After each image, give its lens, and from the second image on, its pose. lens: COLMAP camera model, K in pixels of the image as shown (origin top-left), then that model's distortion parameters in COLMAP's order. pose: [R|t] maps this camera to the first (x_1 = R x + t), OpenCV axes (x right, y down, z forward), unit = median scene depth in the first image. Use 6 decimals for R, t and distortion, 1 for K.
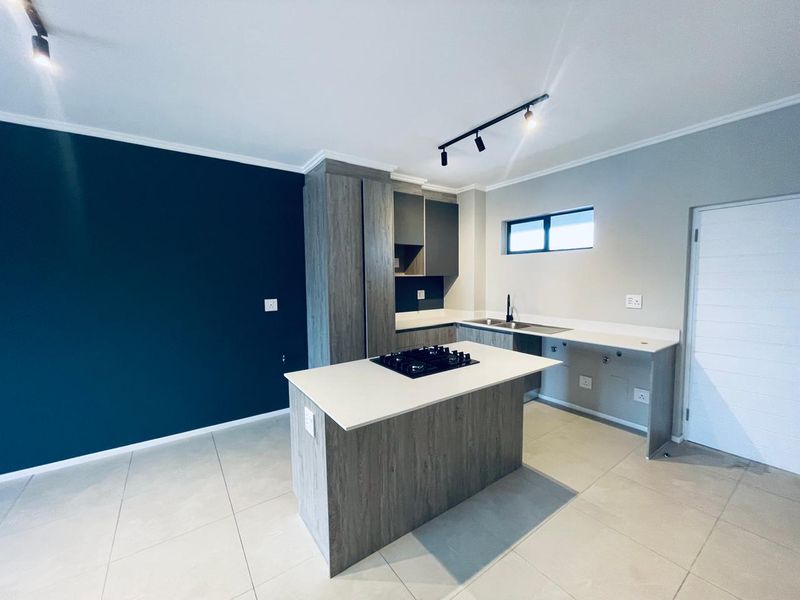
lens RADIAL K [[323.2, 0, 395.9], [0, 323.2, 297.8], [0, 0, 1]] dist [-0.000909, 0.000117]
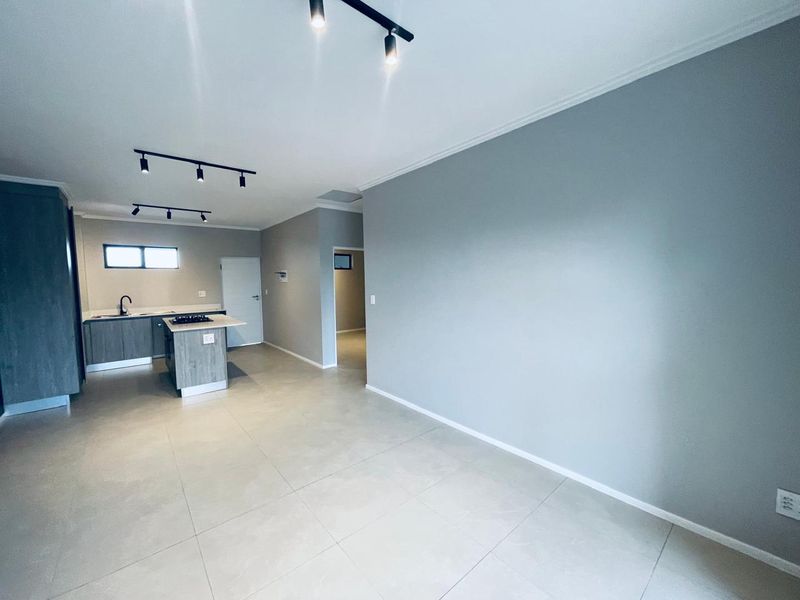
lens RADIAL K [[323.2, 0, 395.9], [0, 323.2, 297.8], [0, 0, 1]] dist [-0.000909, 0.000117]
pose [[-0.098353, -0.044345, 0.994163, -1.418593], [0.078267, 0.995567, 0.052151, 0.021019], [-0.992069, 0.082939, -0.094446, -0.099844]]
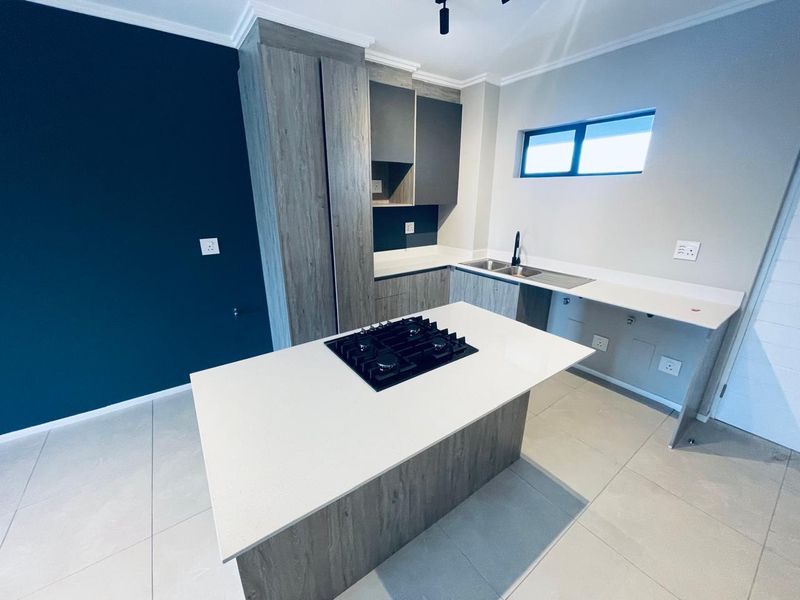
lens RADIAL K [[323.2, 0, 395.9], [0, 323.2, 297.8], [0, 0, 1]] dist [-0.000909, 0.000117]
pose [[0.999857, 0.008173, 0.014803, 0.042728], [-0.011598, 0.968527, 0.248637, -0.053307], [-0.012305, -0.248773, 0.968484, 0.219163]]
